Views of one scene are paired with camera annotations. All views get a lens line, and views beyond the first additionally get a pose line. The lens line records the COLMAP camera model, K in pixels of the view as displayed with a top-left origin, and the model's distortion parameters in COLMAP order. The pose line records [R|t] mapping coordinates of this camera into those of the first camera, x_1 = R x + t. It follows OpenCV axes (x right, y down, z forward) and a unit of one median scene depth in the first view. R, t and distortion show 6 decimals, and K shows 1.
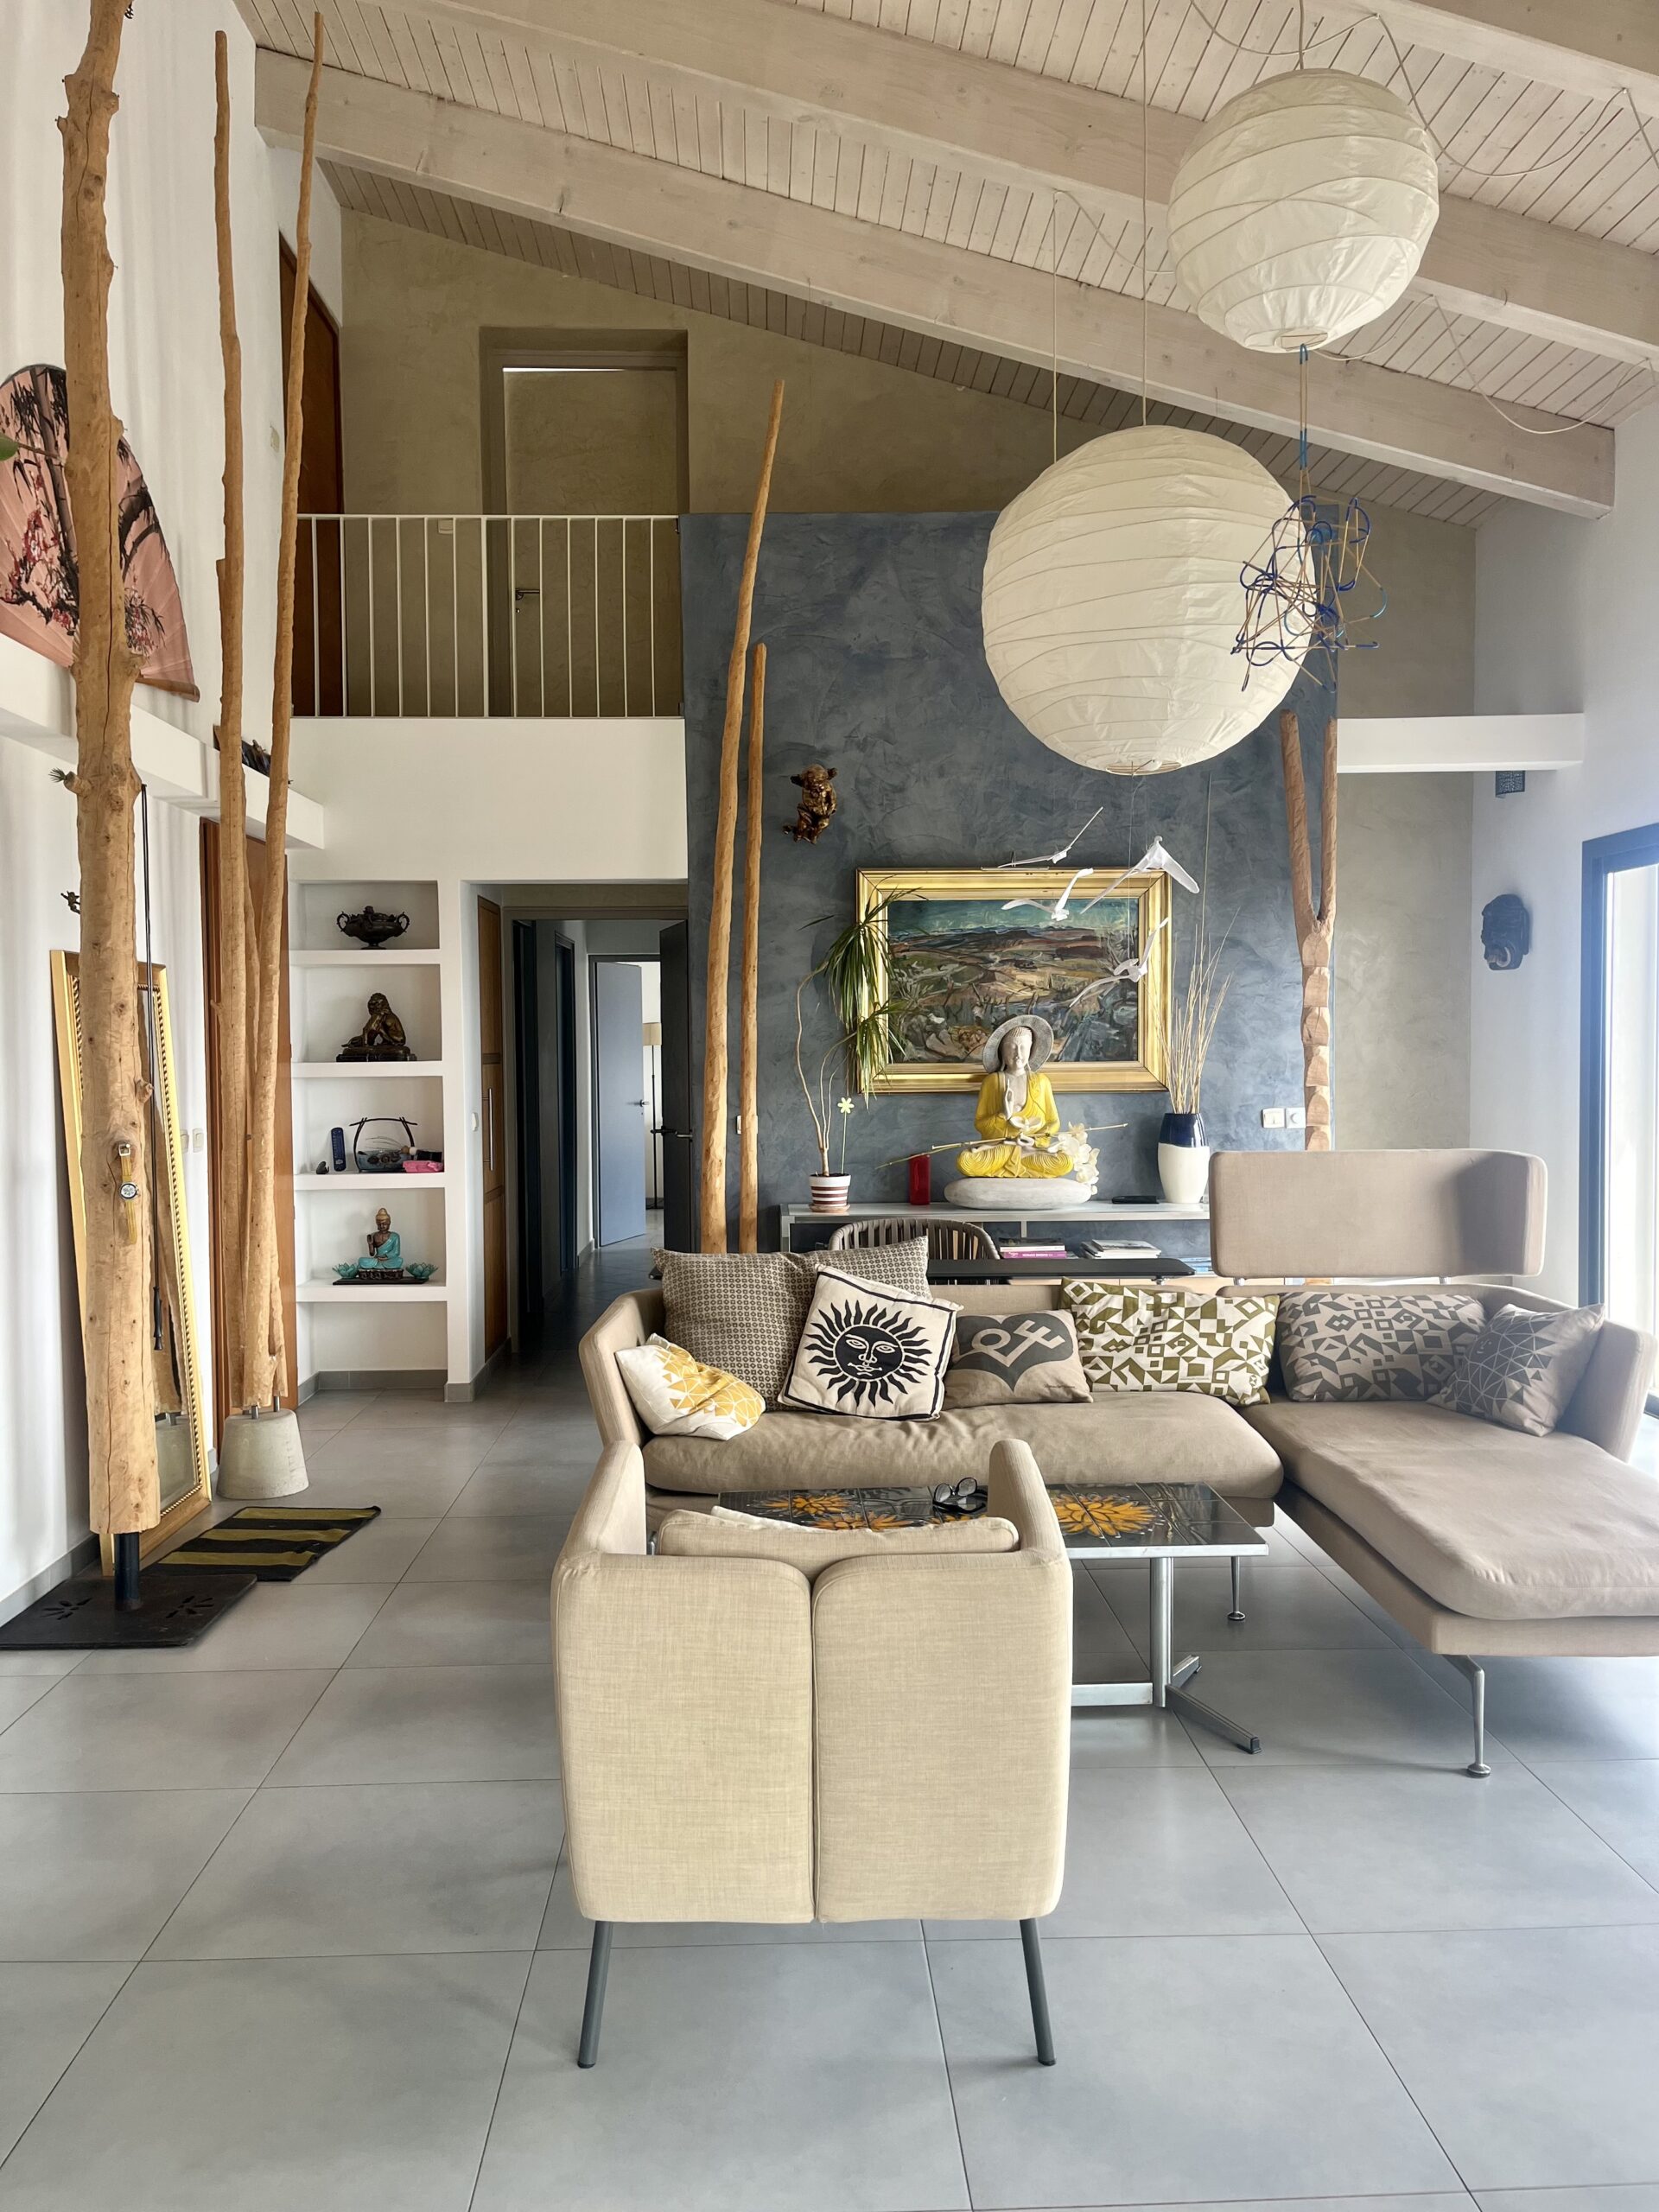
lens RADIAL K [[1673.7, 0, 820.2], [0, 1673.7, 1101.1], [0, 0, 1]] dist [0.048122, -0.027235]
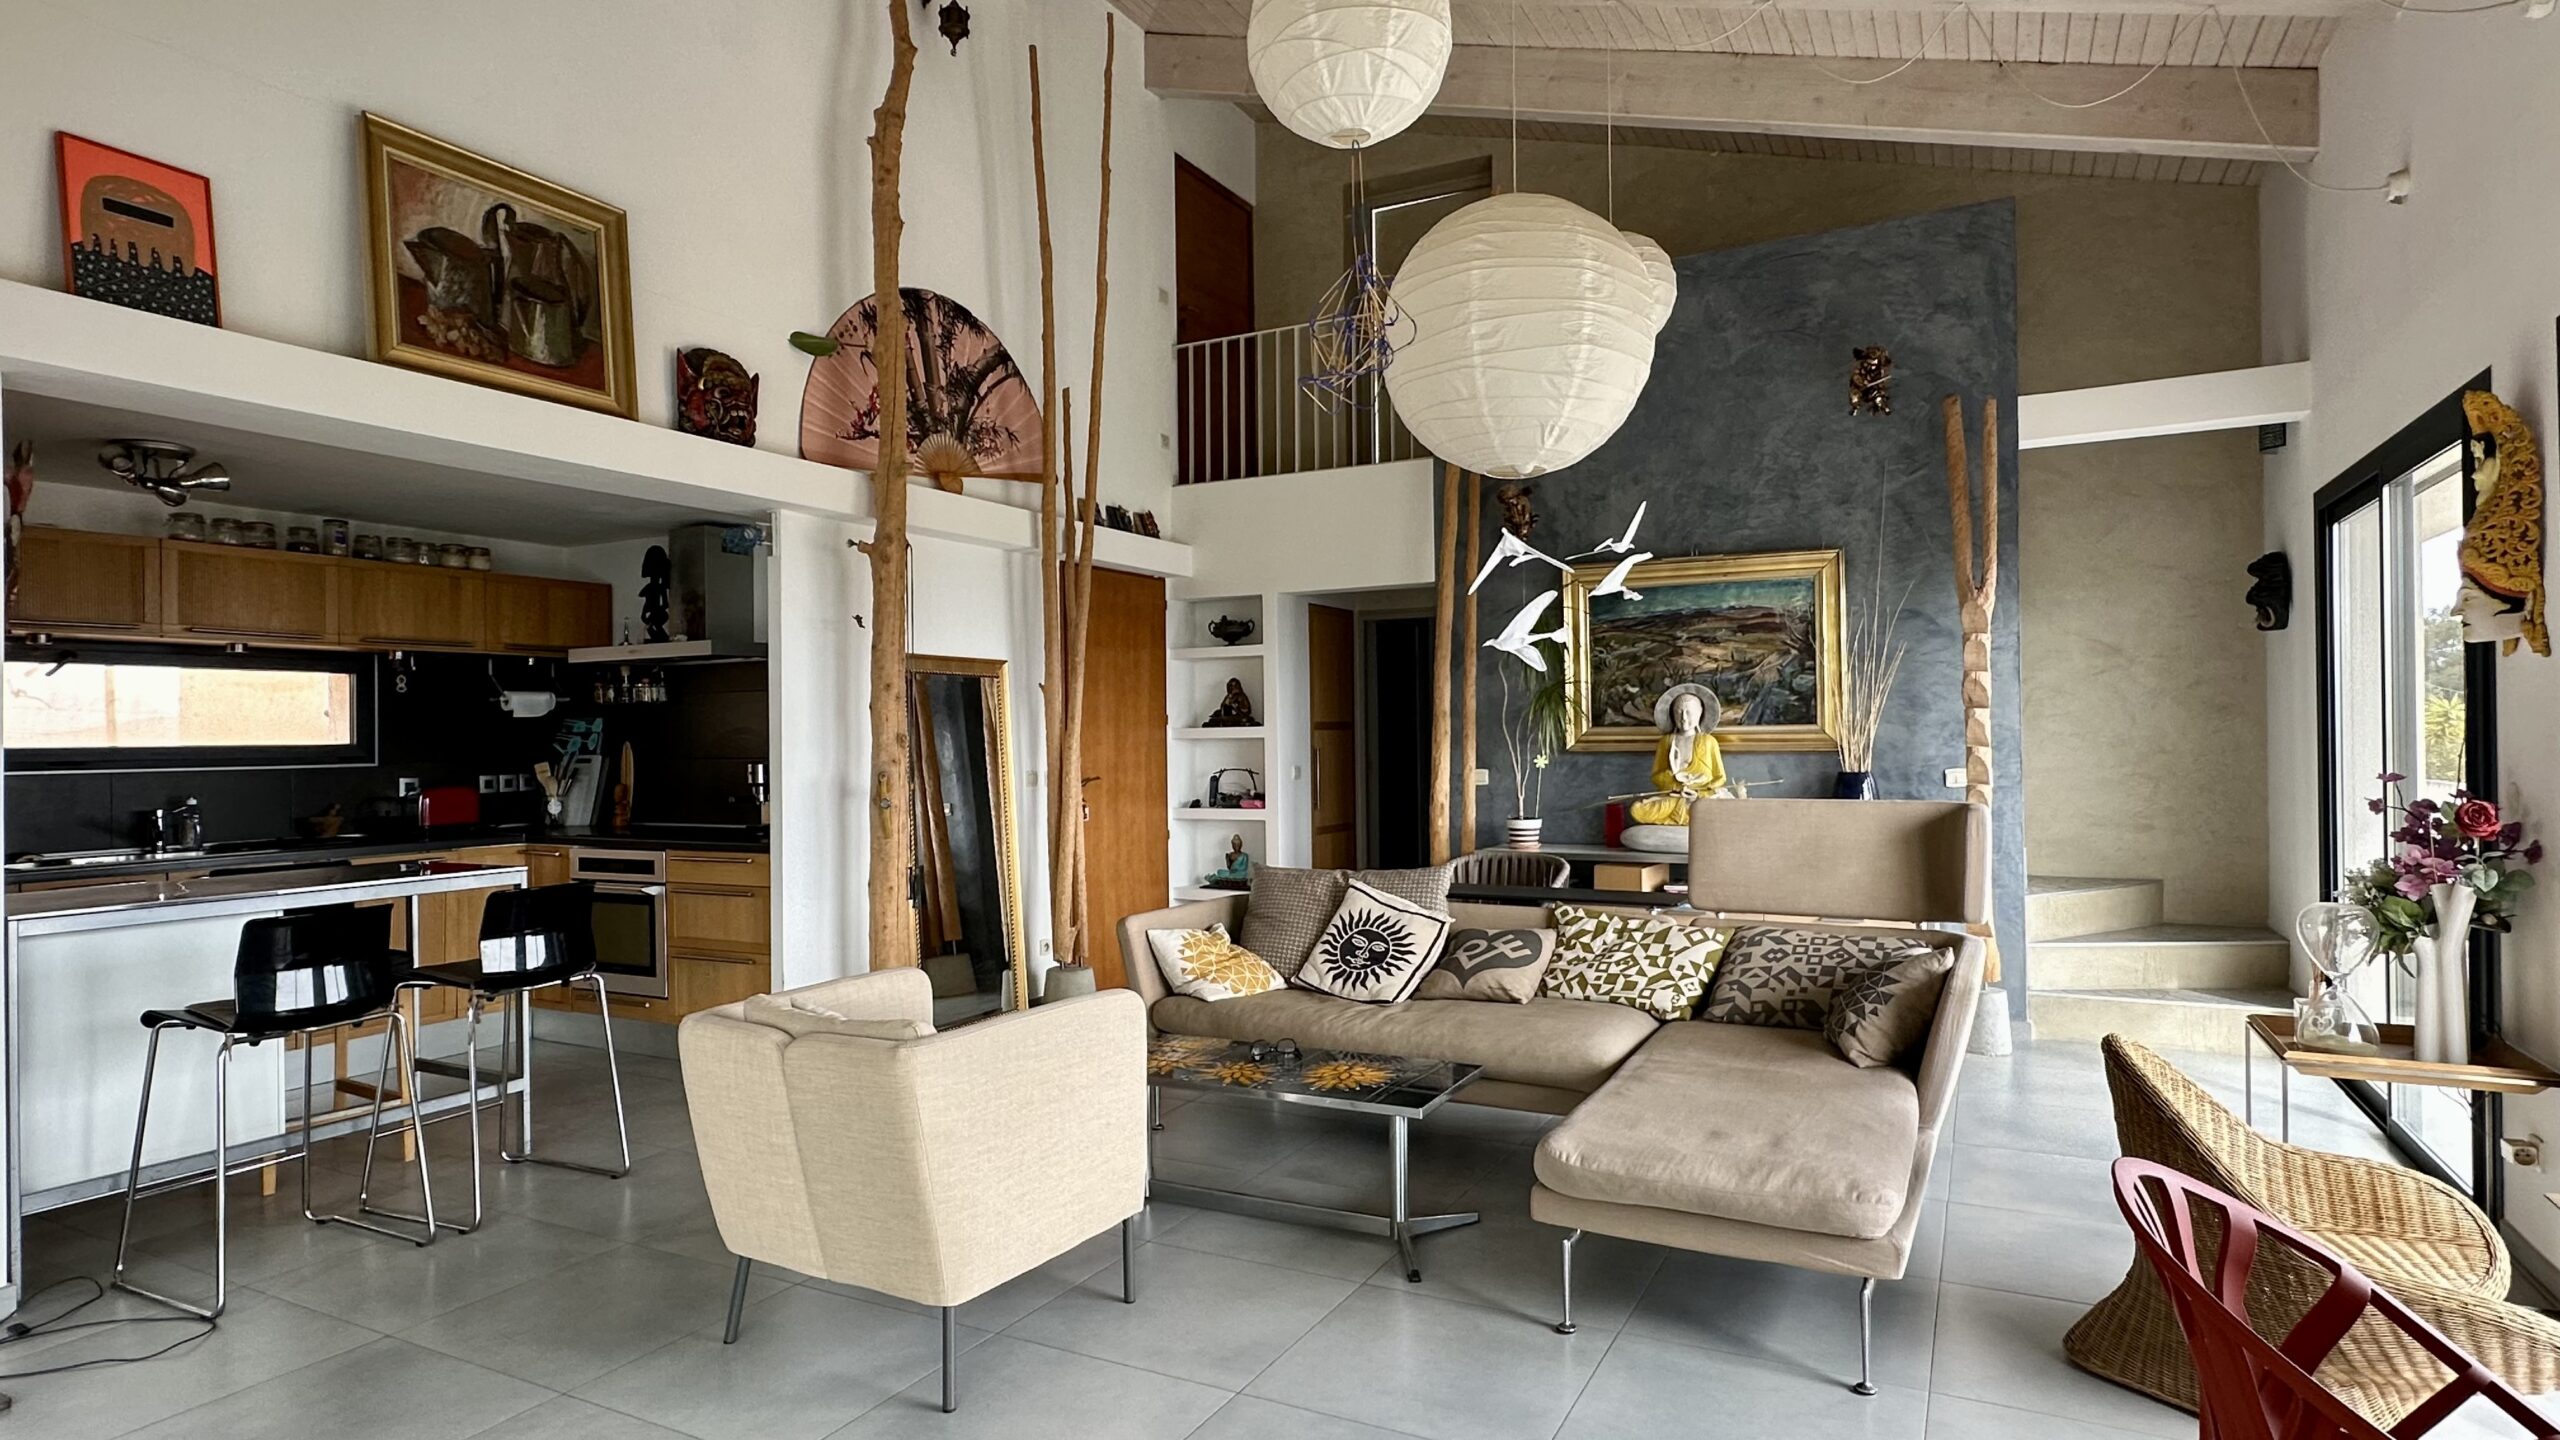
lens RADIAL K [[1365.6, 0, 1270.6], [0, 1365.6, 725.0], [0, 0, 1]] dist [-0.002225, 0.002425]
pose [[0.872393, -0.004746, -0.488782, 0.332234], [-0.012610, 0.999402, -0.032212, 0.010643], [0.488642, 0.034265, 0.871811, 0.043617]]
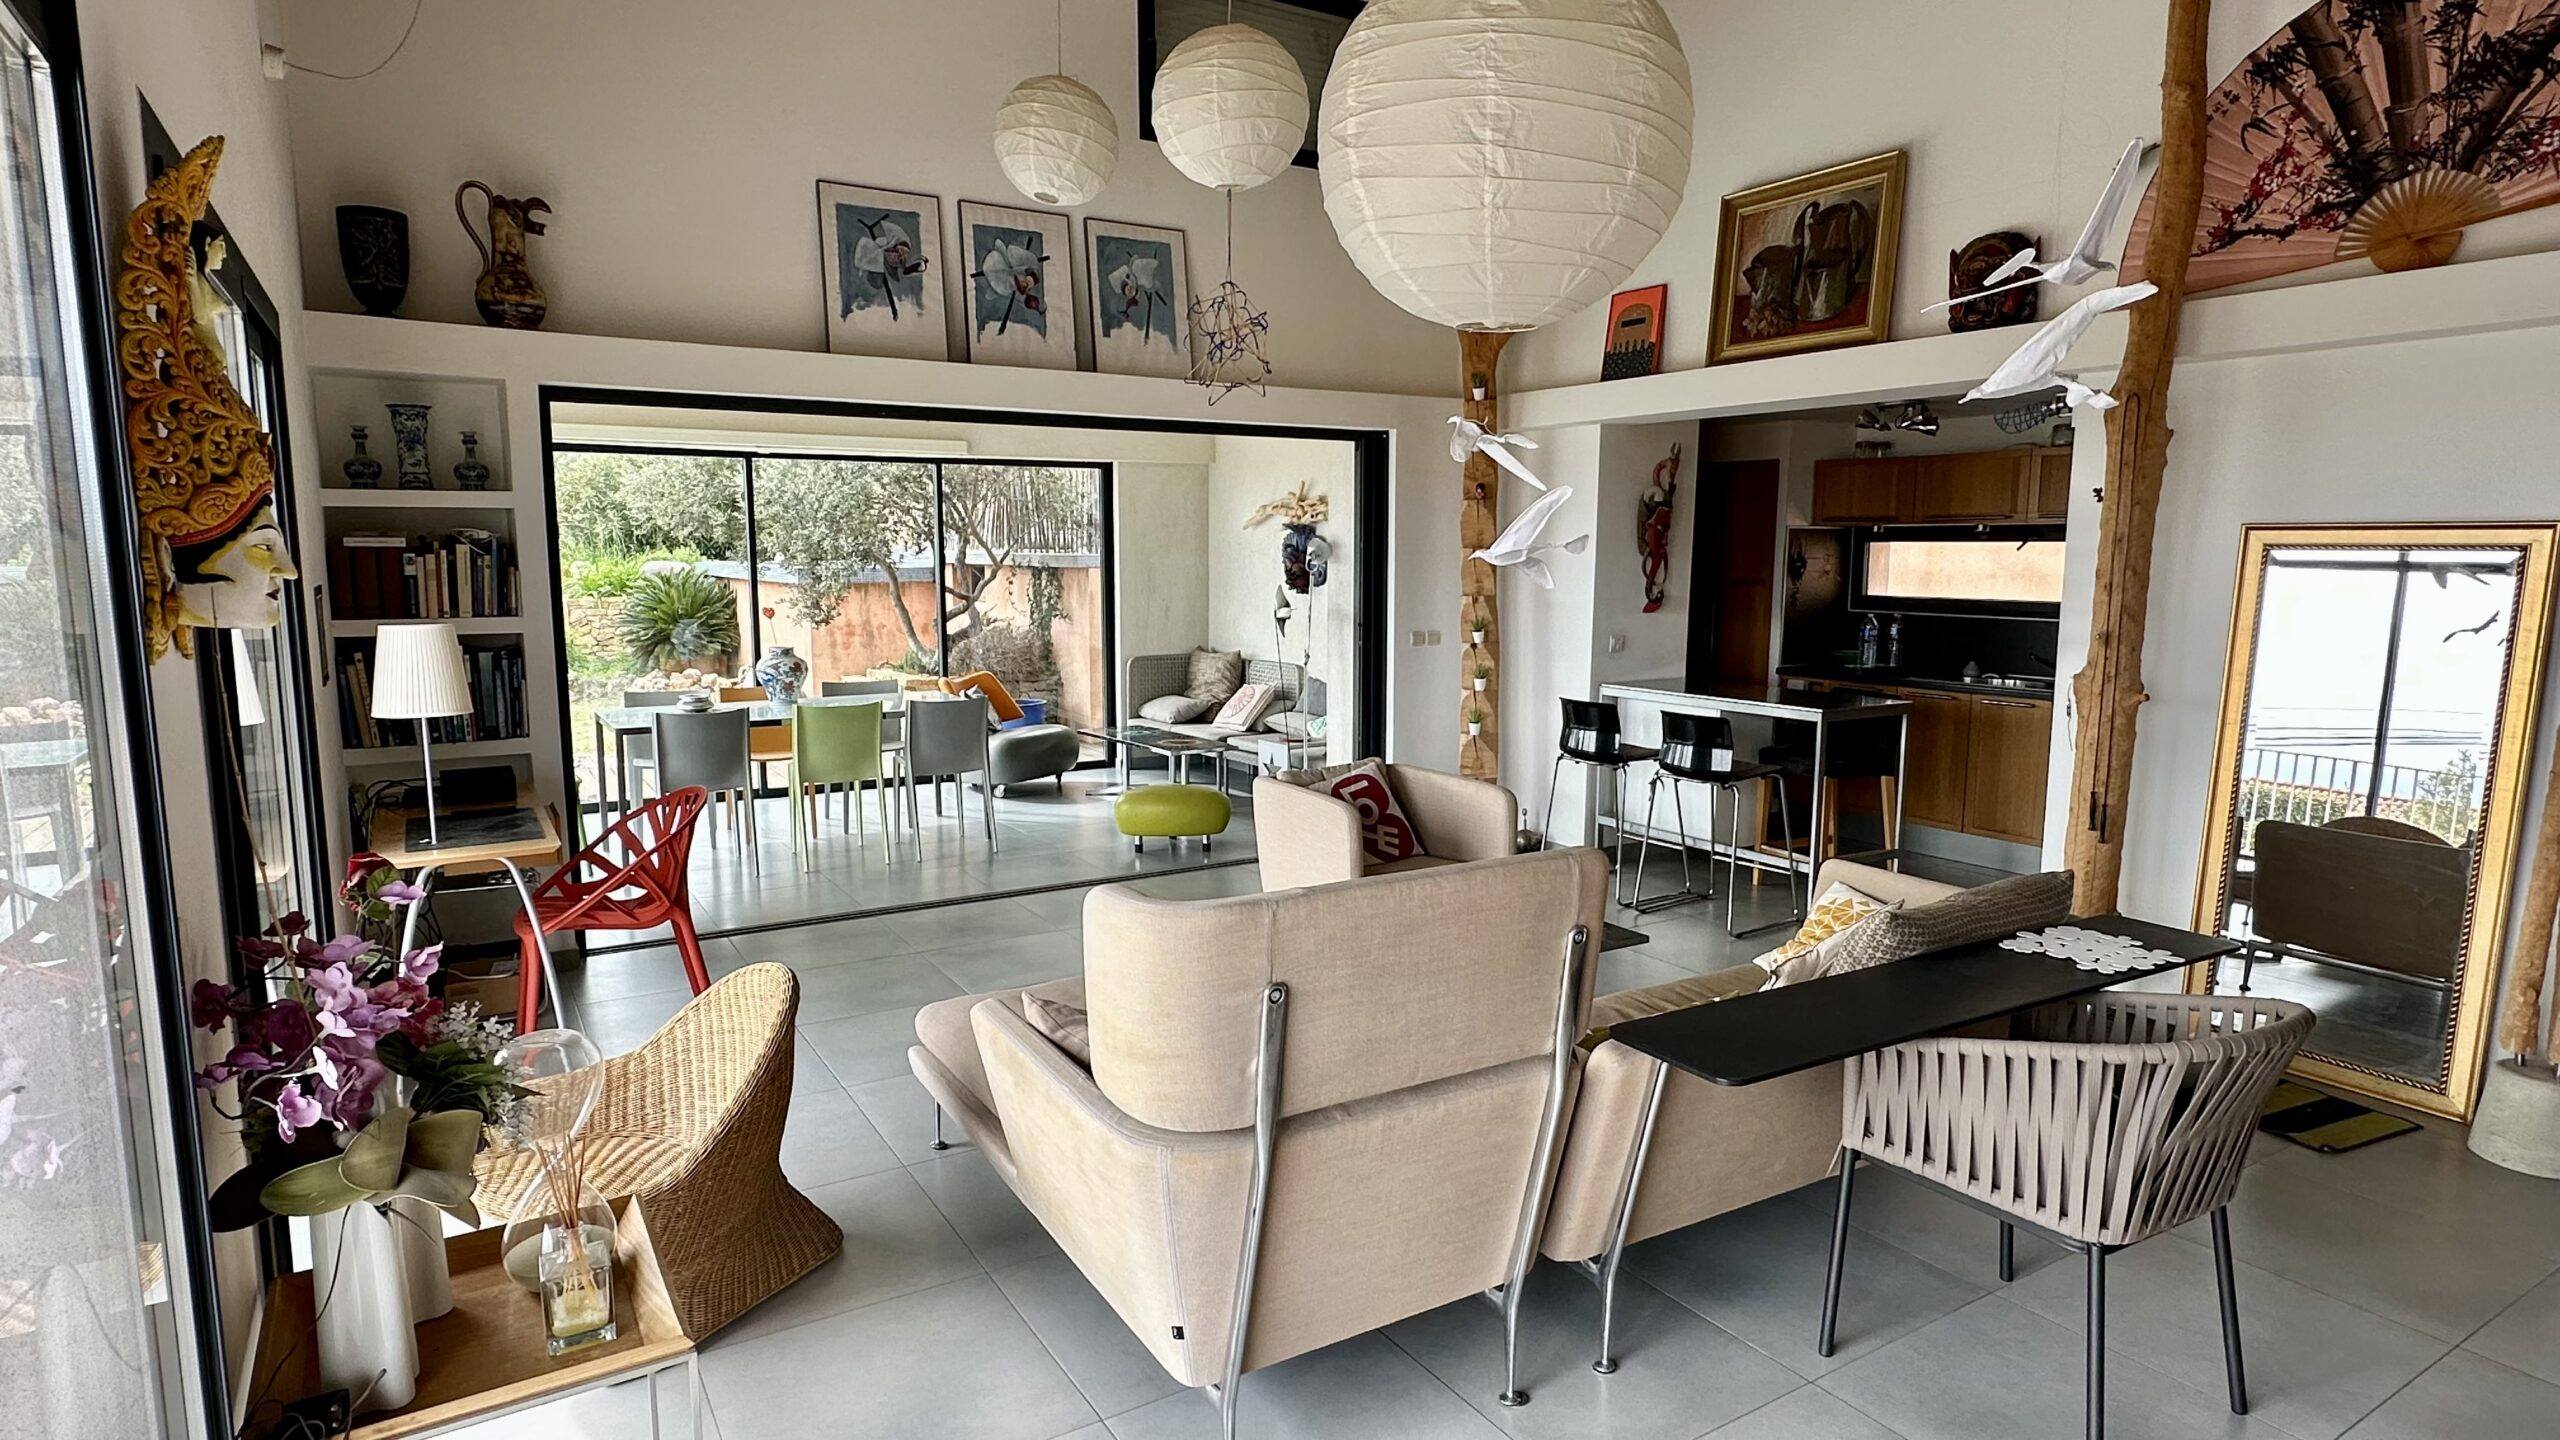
lens RADIAL K [[1365.6, 0, 1264.5], [0, 1365.6, 736.9], [0, 0, 1]] dist [-0.002225, 0.002425]
pose [[-0.864931, 0.078330, -0.495741, 0.446079], [-0.008793, 0.985229, 0.171014, -0.075745], [0.501814, 0.152275, -0.851466, 1.110650]]
